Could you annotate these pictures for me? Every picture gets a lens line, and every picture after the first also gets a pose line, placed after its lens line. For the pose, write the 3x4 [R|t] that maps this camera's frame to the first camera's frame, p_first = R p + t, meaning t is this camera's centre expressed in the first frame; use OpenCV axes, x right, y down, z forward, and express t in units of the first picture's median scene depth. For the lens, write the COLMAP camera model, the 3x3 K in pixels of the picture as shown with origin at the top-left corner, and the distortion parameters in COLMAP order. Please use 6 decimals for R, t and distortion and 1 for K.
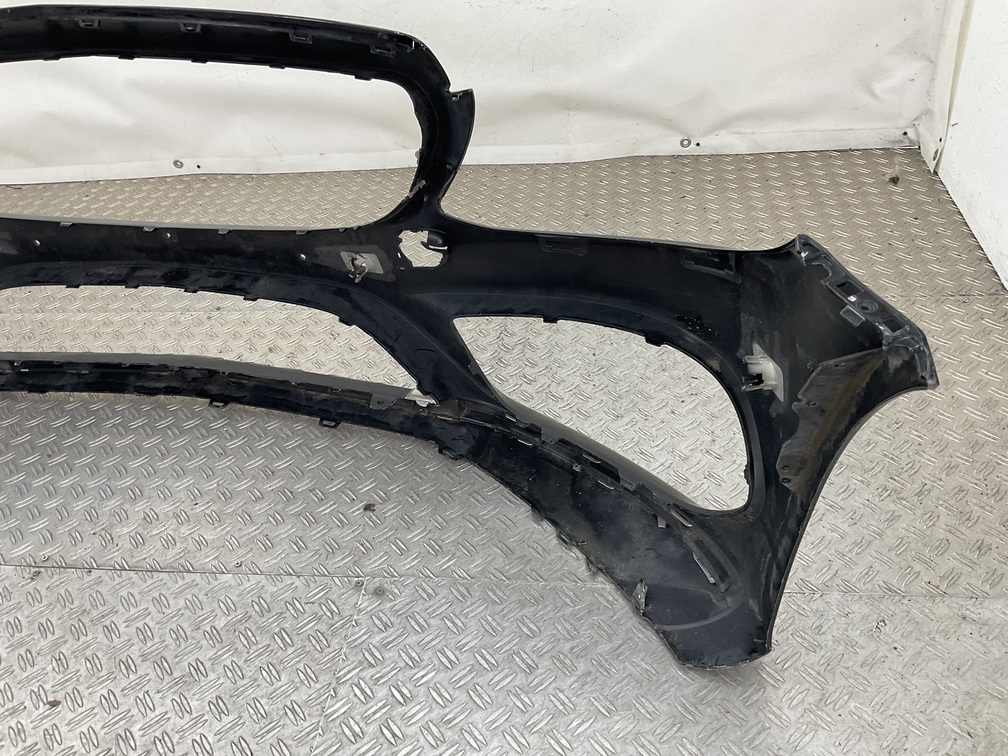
lens RADIAL K [[831.7, 0, 504.0], [0, 831.7, 378.0], [0, 0, 1]] dist [0.067362, -0.124357]
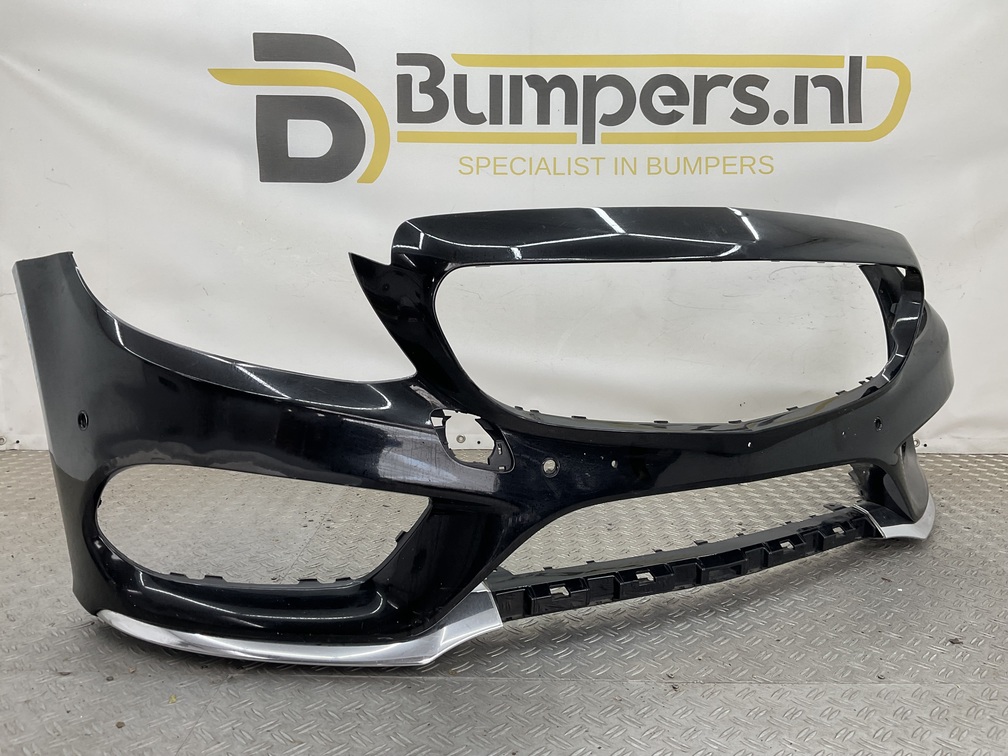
lens RADIAL K [[824.9, 0, 501.2], [0, 824.9, 376.6], [0, 0, 1]] dist [0.123463, -0.252508]
pose [[0.988012, 0.083536, 0.129825, -0.739725], [-0.007990, 0.867495, -0.497381, 0.327853], [-0.154172, 0.490381, 0.857763, 0.029281]]
